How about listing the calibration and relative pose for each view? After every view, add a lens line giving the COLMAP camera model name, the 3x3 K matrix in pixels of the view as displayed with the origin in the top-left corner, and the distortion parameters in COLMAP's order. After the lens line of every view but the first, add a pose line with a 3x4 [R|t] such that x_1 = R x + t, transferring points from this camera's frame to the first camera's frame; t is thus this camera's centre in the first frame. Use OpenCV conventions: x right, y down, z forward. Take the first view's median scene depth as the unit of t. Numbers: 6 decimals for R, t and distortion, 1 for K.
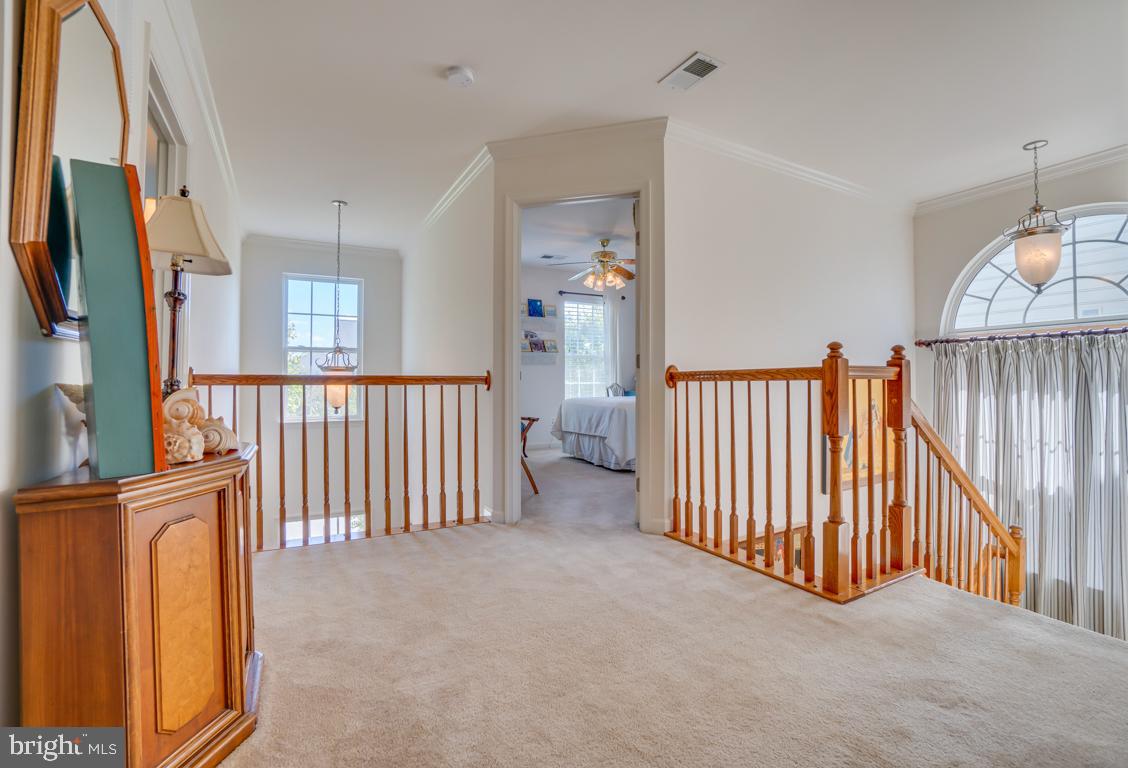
lens RADIAL K [[514.4, 0, 568.2], [0, 514.4, 384.6], [0, 0, 1]] dist [-0.001514, -0.000251]
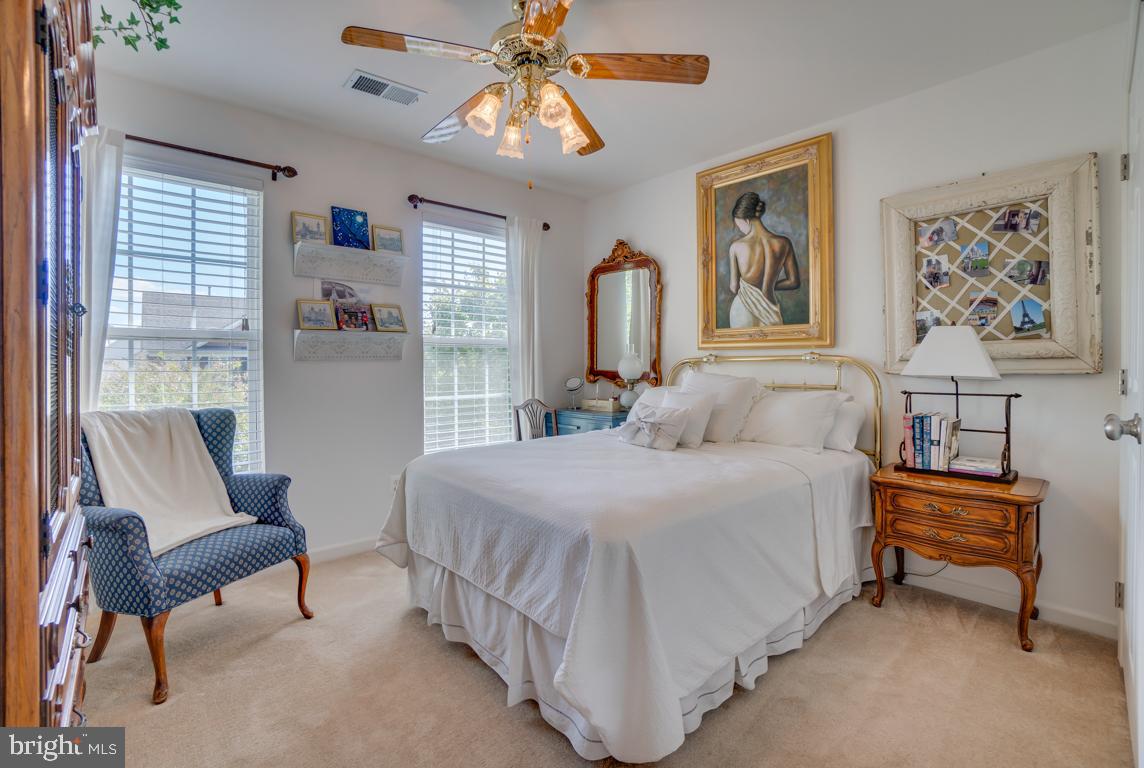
lens RADIAL K [[519.7, 0, 575.0], [0, 519.7, 371.3], [0, 0, 1]] dist [-0.050561, -0.000066]
pose [[0.970504, -0.002292, 0.241072, 0.014229], [0.003026, 0.999992, -0.002677, -0.028797], [-0.241064, 0.003327, 0.970504, 0.545522]]
